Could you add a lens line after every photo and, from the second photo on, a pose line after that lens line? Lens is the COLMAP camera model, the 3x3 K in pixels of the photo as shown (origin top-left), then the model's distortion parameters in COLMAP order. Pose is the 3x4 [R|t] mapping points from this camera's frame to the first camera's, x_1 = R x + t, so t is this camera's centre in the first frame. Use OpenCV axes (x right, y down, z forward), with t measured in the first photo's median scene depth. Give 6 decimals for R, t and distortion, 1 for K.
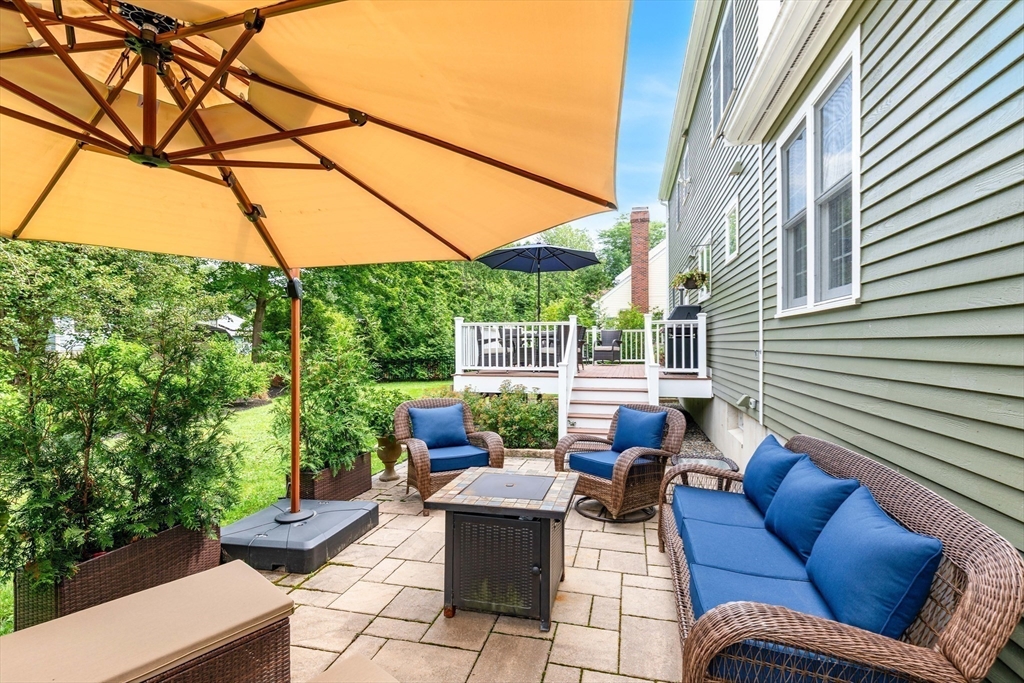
lens RADIAL K [[473.9, 0, 509.8], [0, 473.9, 338.5], [0, 0, 1]] dist [-0.000789, 0.000651]
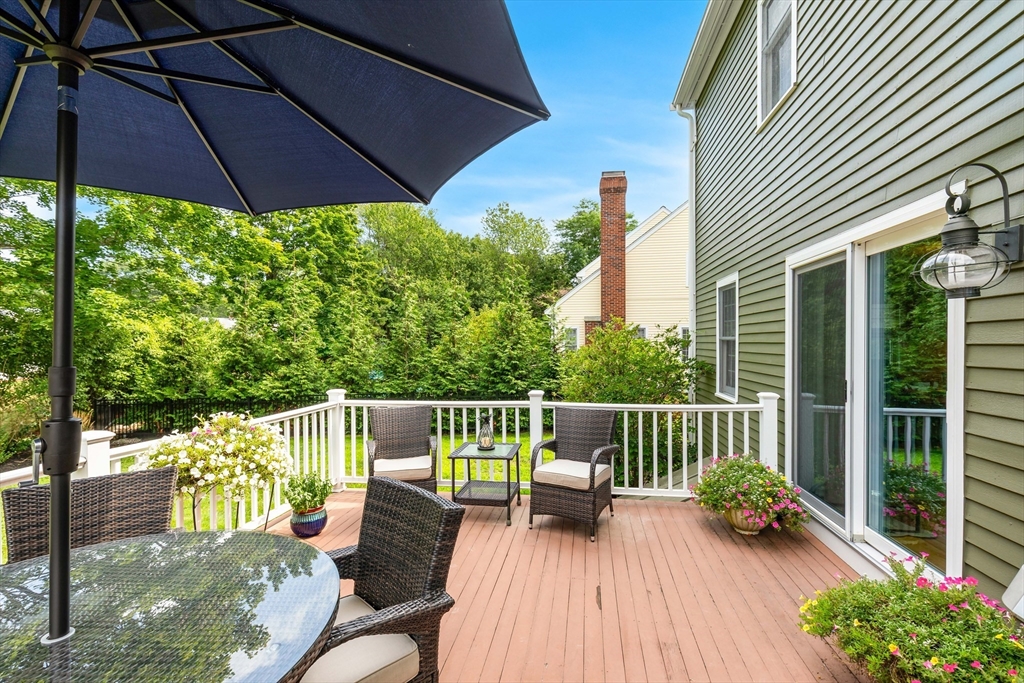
lens RADIAL K [[473.9, 0, 509.0], [0, 473.9, 344.6], [0, 0, 1]] dist [-0.000789, 0.000651]
pose [[0.996194, 0.001439, 0.087150, 0.050038], [-0.002679, 0.999897, 0.014113, -0.026337], [-0.087121, -0.014293, 0.996095, 0.257207]]
